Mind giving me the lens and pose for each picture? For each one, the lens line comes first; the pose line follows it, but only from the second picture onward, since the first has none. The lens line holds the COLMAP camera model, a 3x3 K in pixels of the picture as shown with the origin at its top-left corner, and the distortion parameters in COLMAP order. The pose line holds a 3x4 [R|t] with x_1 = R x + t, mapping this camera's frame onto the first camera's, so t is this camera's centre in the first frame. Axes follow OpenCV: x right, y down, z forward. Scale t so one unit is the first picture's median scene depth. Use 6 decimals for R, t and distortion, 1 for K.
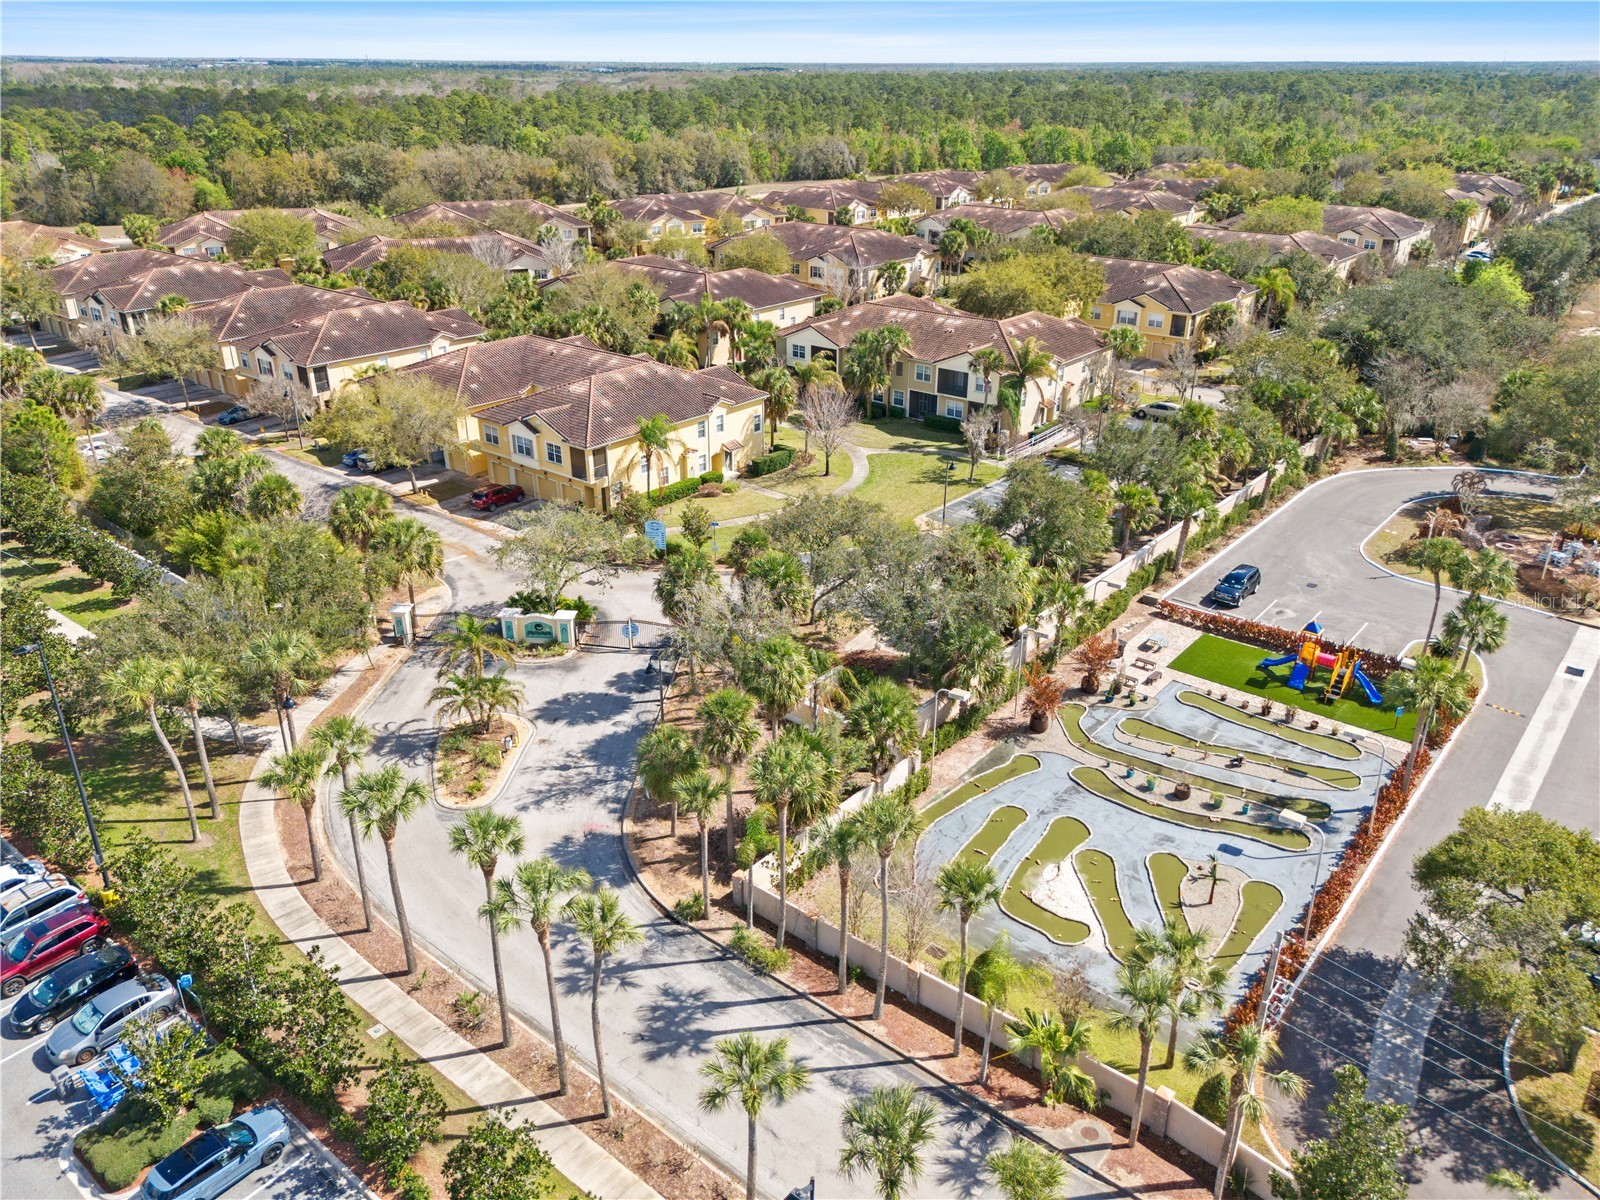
lens RADIAL K [[1154.0, 0, 800.0], [0, 1154.0, 600.0], [0, 0, 1]] dist [0.125197, -0.253131]
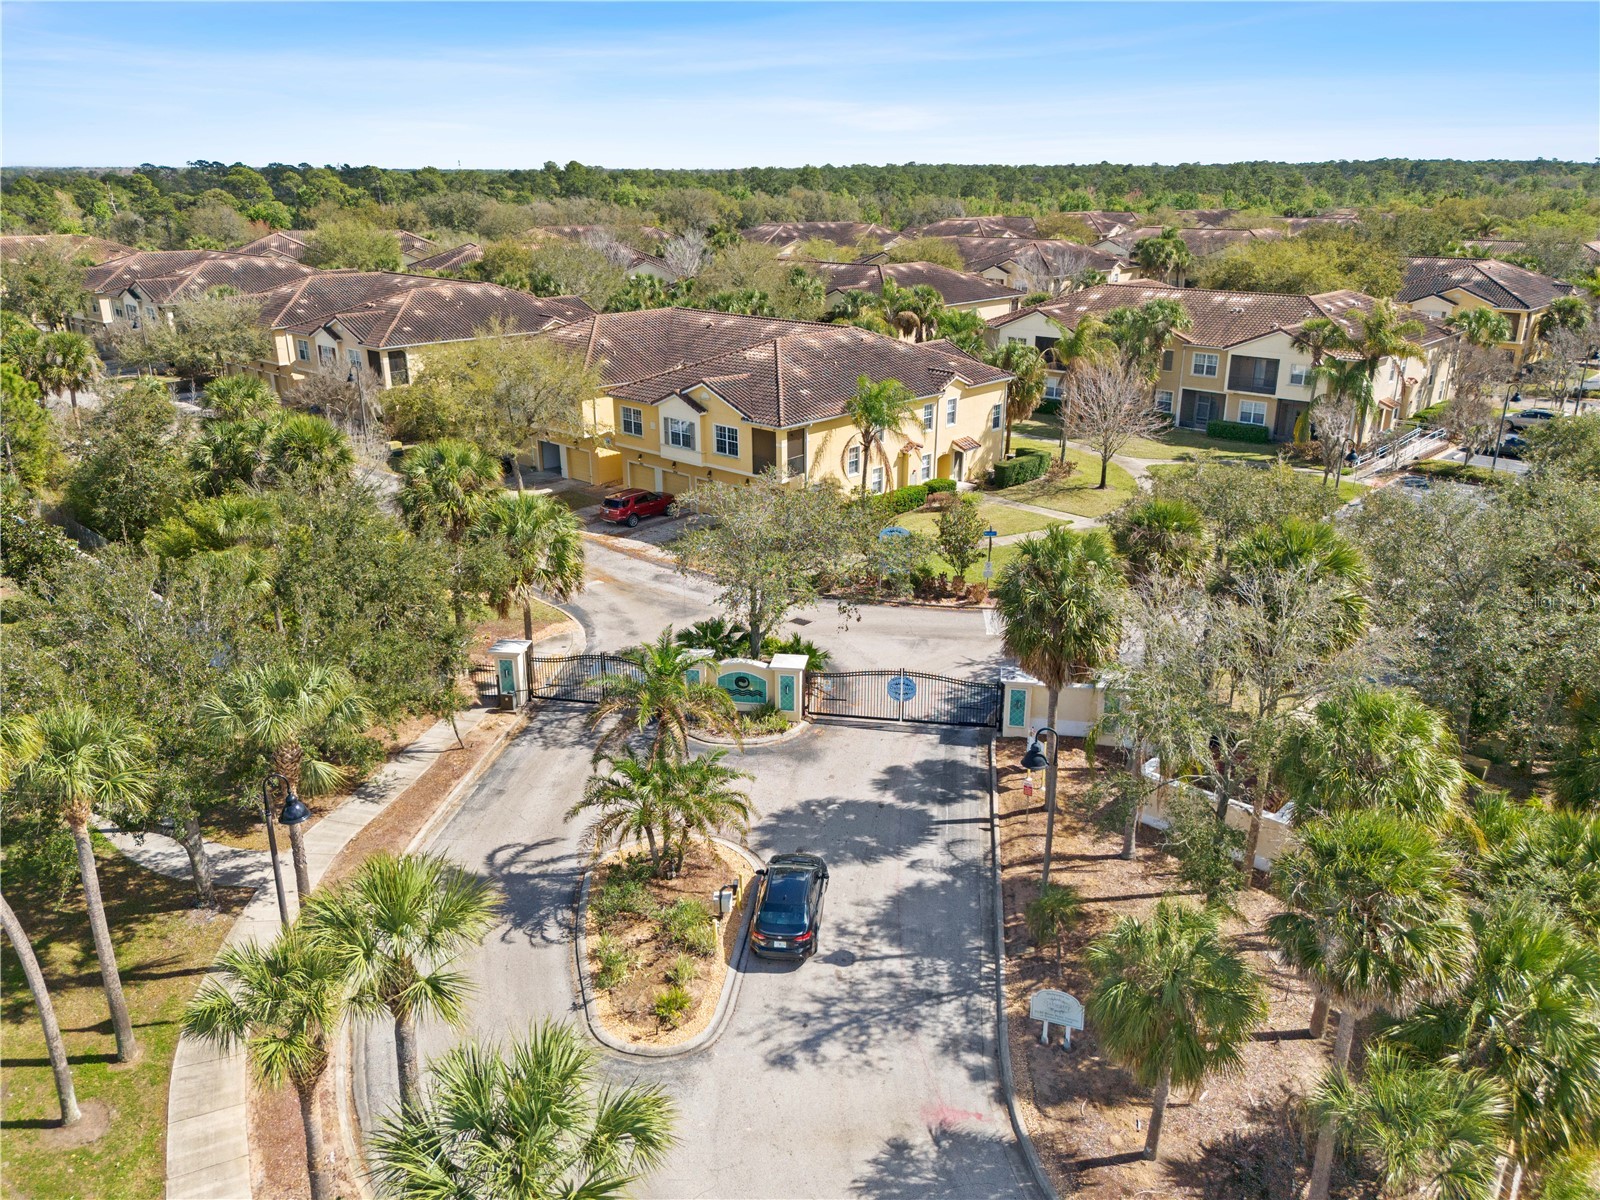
lens RADIAL K [[1182.7, 0, 800.0], [0, 1182.7, 600.0], [0, 0, 1]] dist [0.114967, -0.149899]
pose [[0.998115, 0.014400, -0.059656, -0.161306], [-0.019439, 0.996210, -0.084776, 0.031774], [0.058210, 0.085776, 0.994613, 0.410202]]
